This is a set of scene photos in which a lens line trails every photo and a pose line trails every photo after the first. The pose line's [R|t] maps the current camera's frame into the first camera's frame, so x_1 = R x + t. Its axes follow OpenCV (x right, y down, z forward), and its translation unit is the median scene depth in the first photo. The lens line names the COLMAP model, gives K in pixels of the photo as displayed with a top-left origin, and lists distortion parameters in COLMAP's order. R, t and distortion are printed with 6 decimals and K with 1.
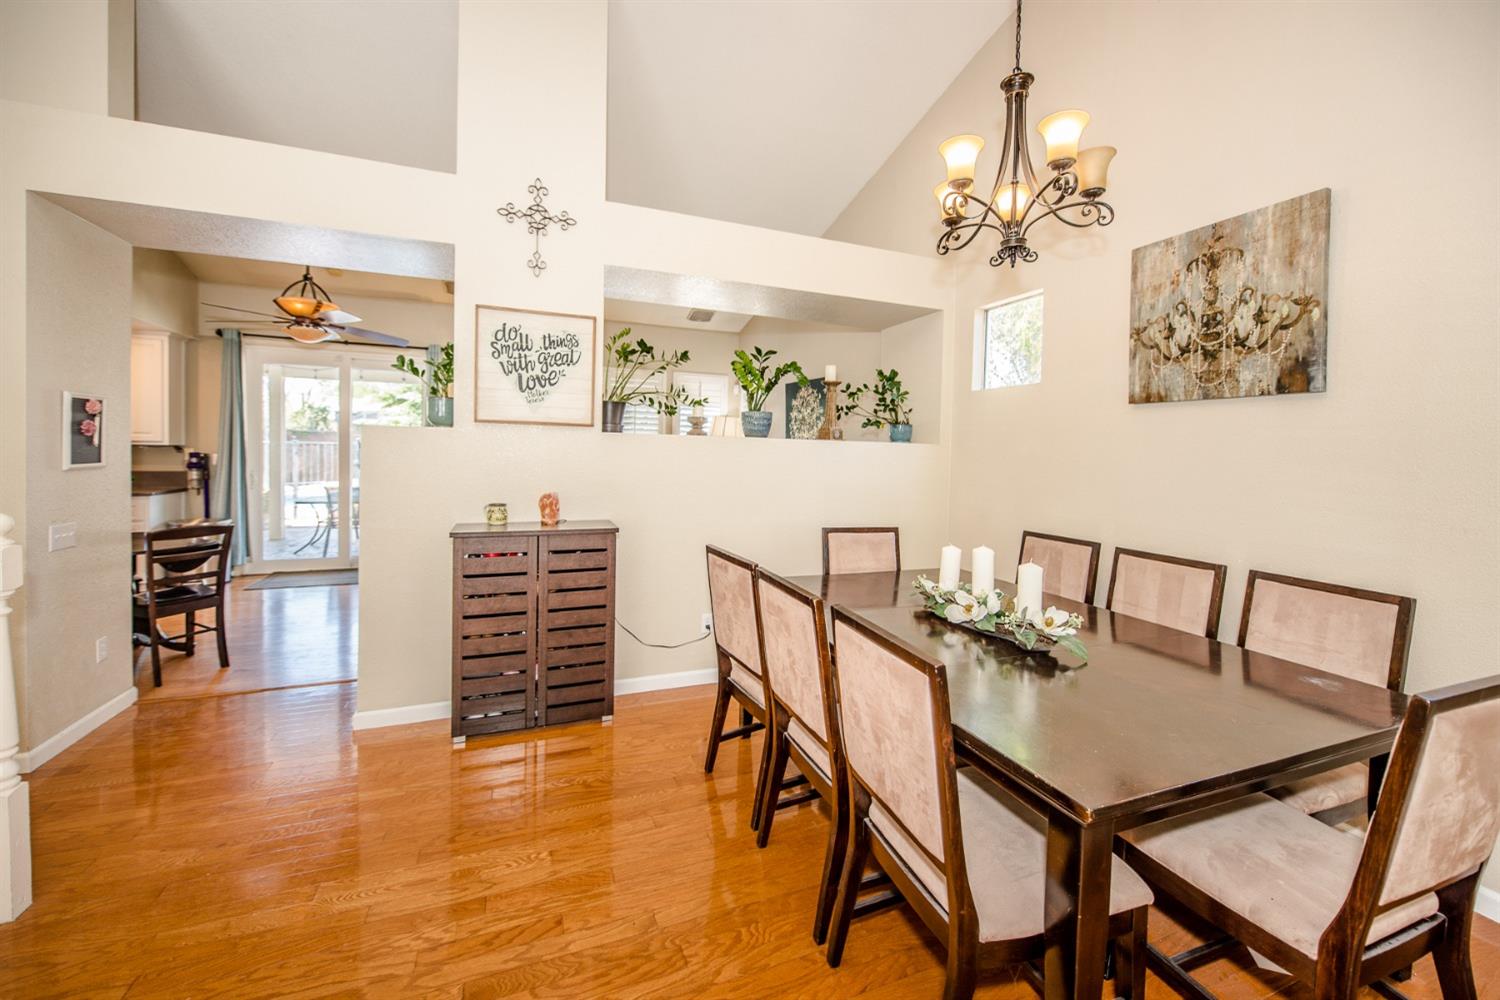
lens RADIAL K [[596.5, 0, 748.5], [0, 596.5, 466.2], [0, 0, 1]] dist [-0.012586, -0.000846]
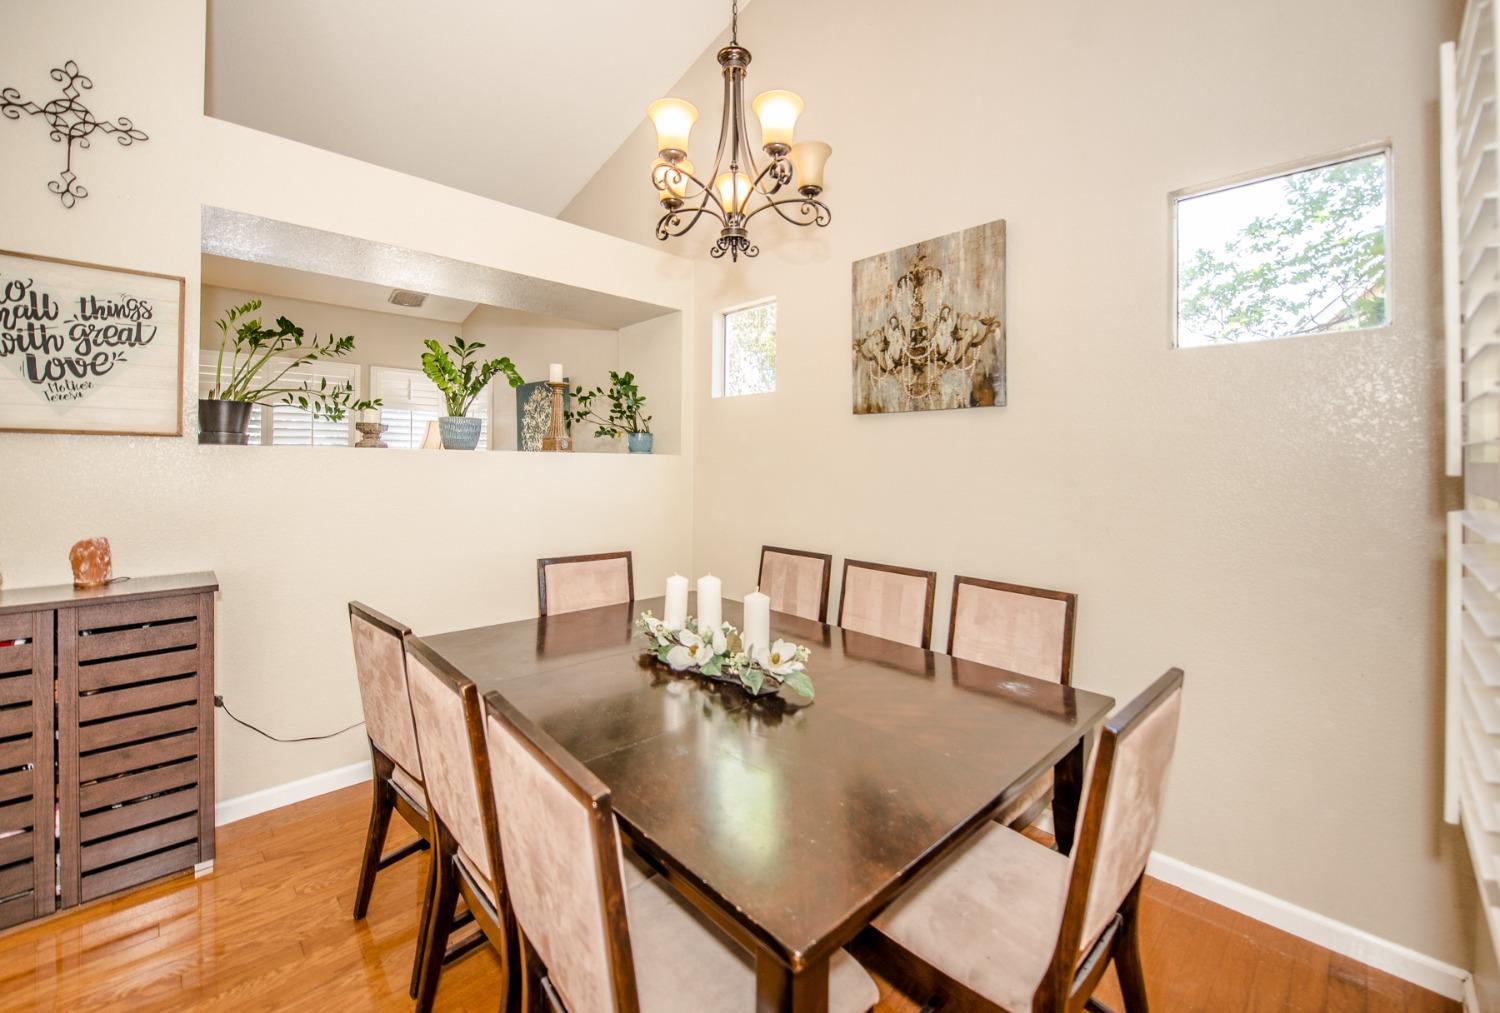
lens RADIAL K [[601.7, 0, 773.8], [0, 601.7, 463.3], [0, 0, 1]] dist [-0.020941, -0.000574]
pose [[0.912924, -0.017920, 0.407736, 0.112500], [0.024399, 0.999645, -0.010695, -0.016071], [-0.407399, 0.019712, 0.913037, 0.139142]]
